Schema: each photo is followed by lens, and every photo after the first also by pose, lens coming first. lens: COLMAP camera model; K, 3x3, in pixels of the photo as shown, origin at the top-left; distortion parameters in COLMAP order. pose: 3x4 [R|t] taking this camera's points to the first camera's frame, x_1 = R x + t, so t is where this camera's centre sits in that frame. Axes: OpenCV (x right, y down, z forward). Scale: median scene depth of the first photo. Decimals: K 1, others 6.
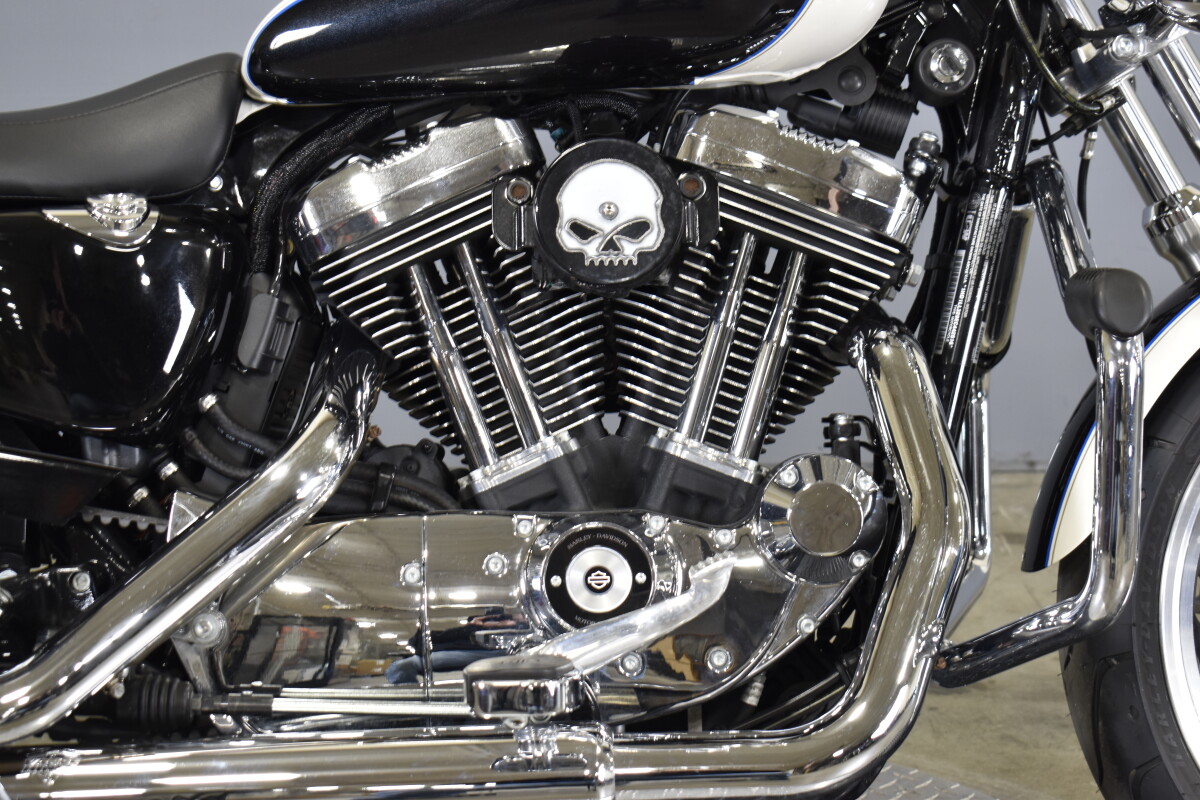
lens RADIAL K [[2396.0, 0, 600.0], [0, 2396.0, 400.0], [0, 0, 1]] dist [0.021326, 0.013976]
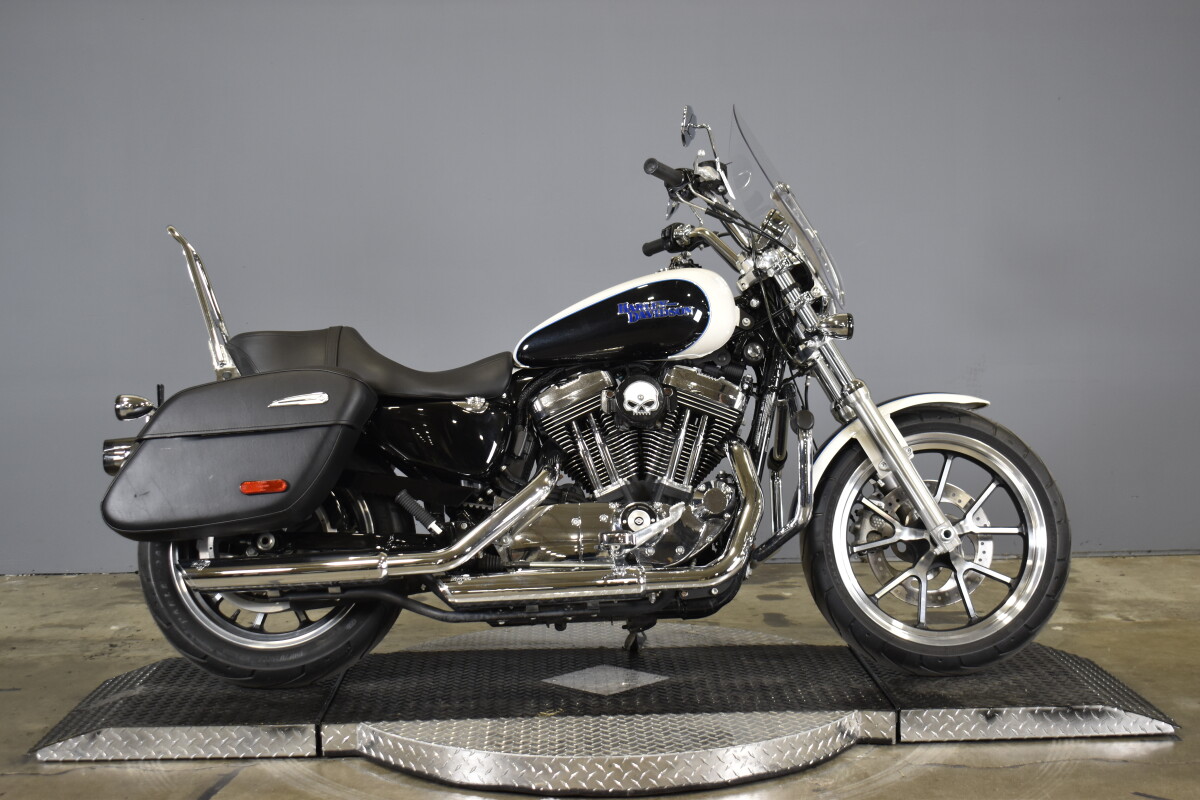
lens RADIAL K [[1743.7, 0, 600.0], [0, 1743.7, 400.0], [0, 0, 1]] dist [-0.009075, -0.003257]
pose [[0.999913, -0.012657, -0.003610, -0.037214], [0.011962, 0.988310, -0.151986, 0.242257], [0.005491, 0.151930, 0.988376, -1.107032]]
